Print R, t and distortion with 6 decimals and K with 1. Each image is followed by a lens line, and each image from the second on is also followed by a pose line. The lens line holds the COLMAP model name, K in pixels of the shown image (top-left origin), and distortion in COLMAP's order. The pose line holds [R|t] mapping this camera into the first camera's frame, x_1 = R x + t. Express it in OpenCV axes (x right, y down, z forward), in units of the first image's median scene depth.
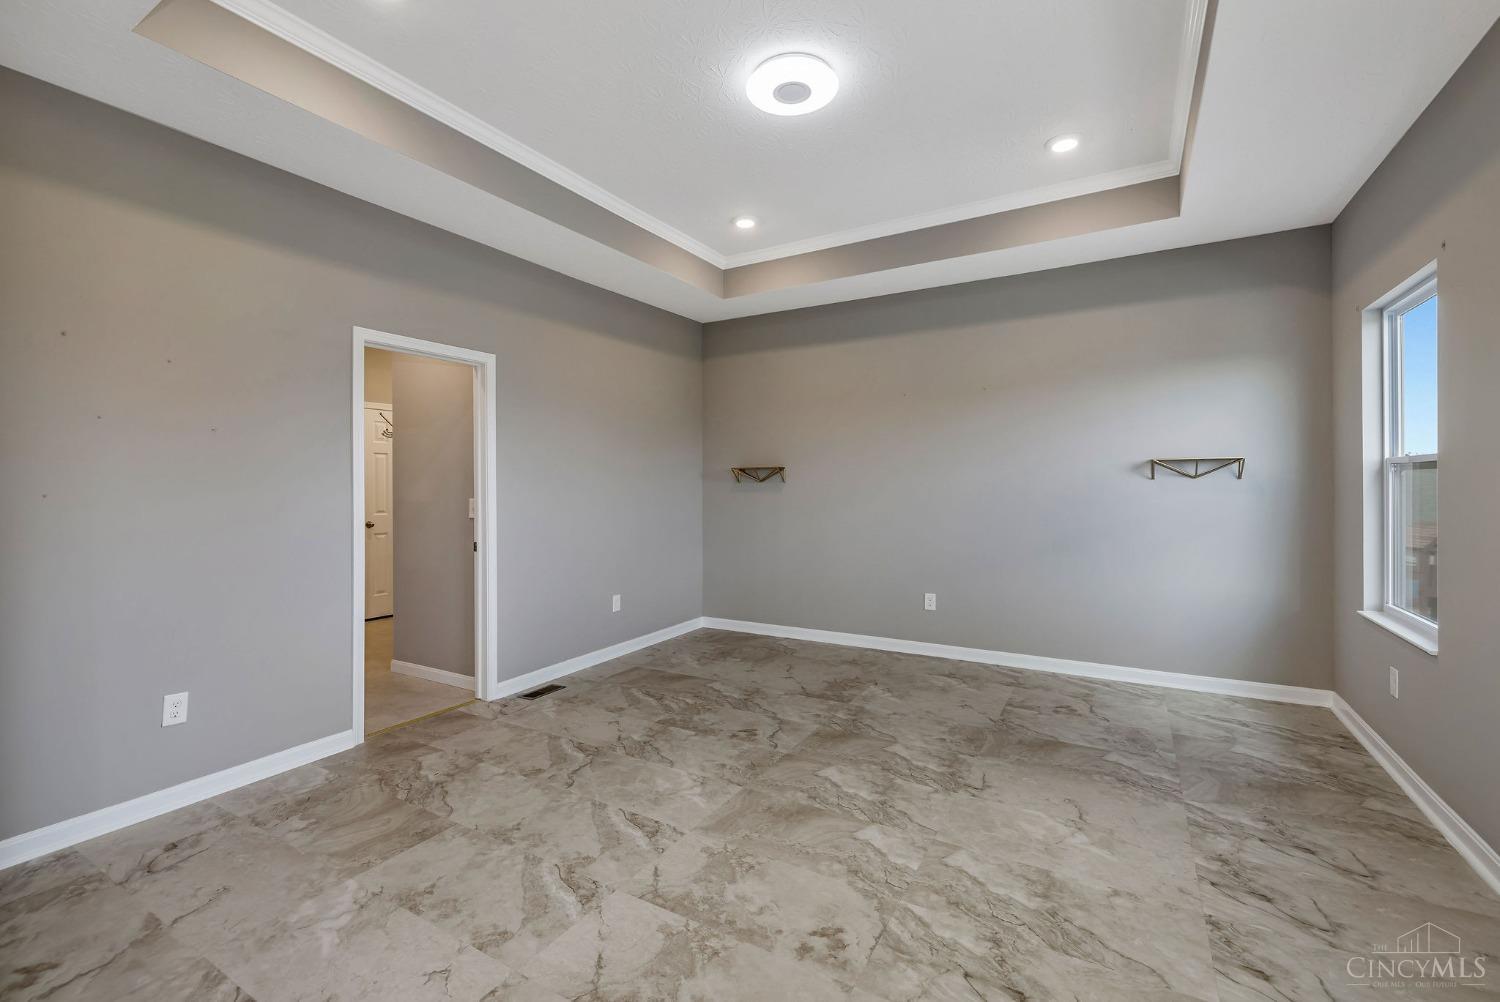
lens RADIAL K [[644.1, 0, 739.3], [0, 644.1, 486.9], [0, 0, 1]] dist [-0.000817, 0.000248]
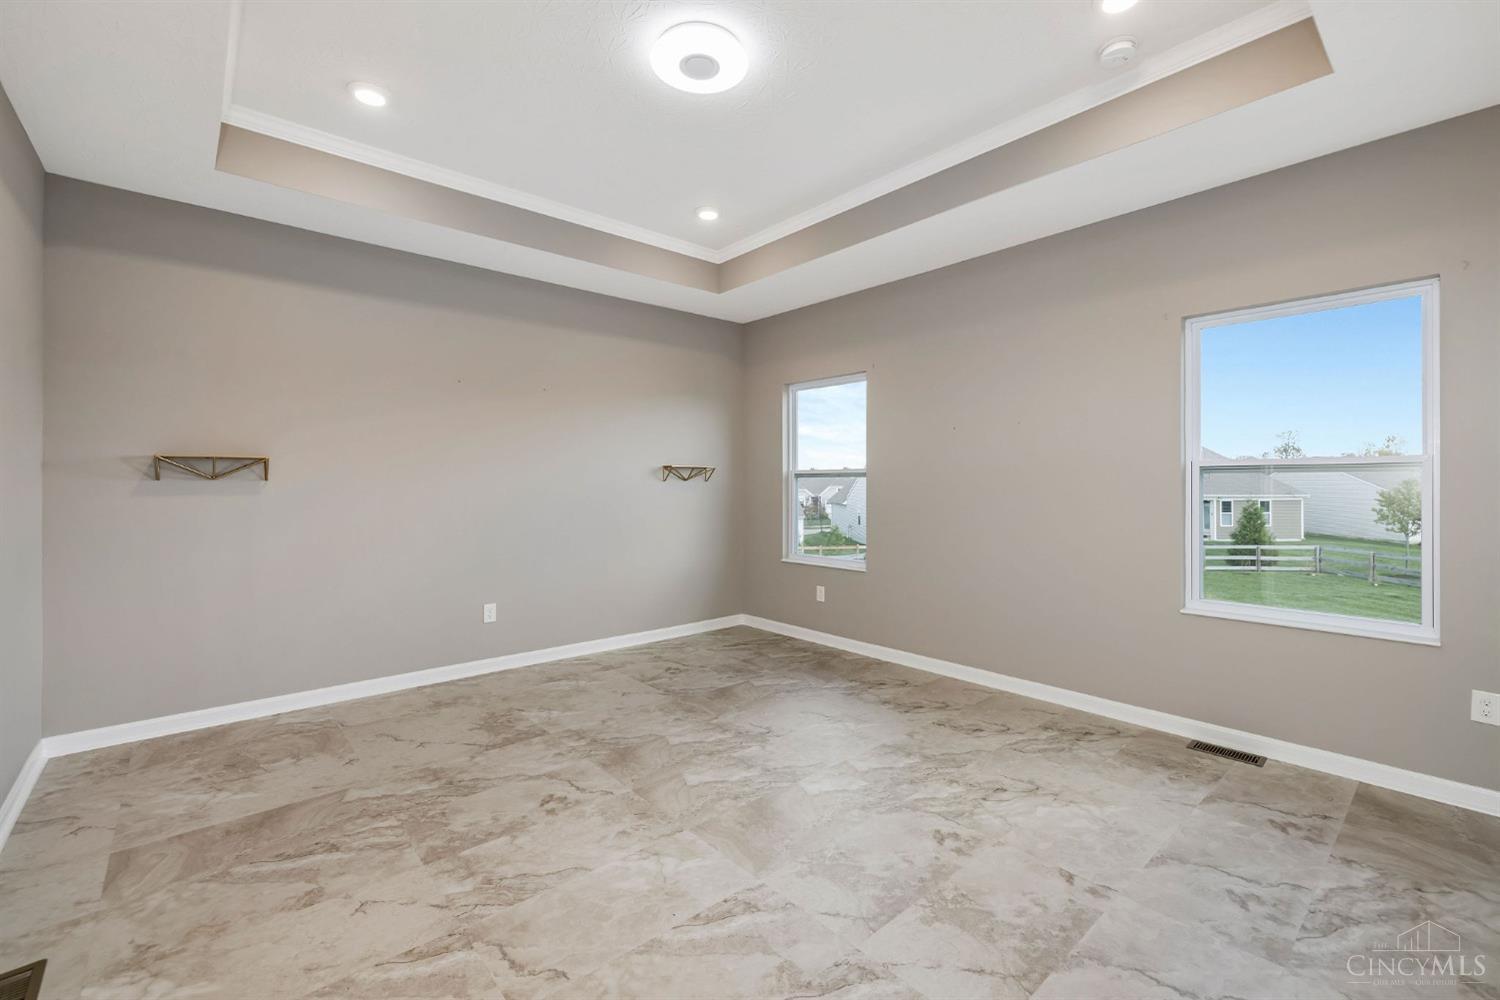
lens RADIAL K [[644.1, 0, 739.3], [0, 644.1, 485.9], [0, 0, 1]] dist [-0.000817, 0.000248]
pose [[0.312479, 0.001667, 0.949923, -0.634144], [0.003330, 0.999990, -0.002850, 0.002424], [-0.949919, 0.004054, 0.312471, 0.520513]]
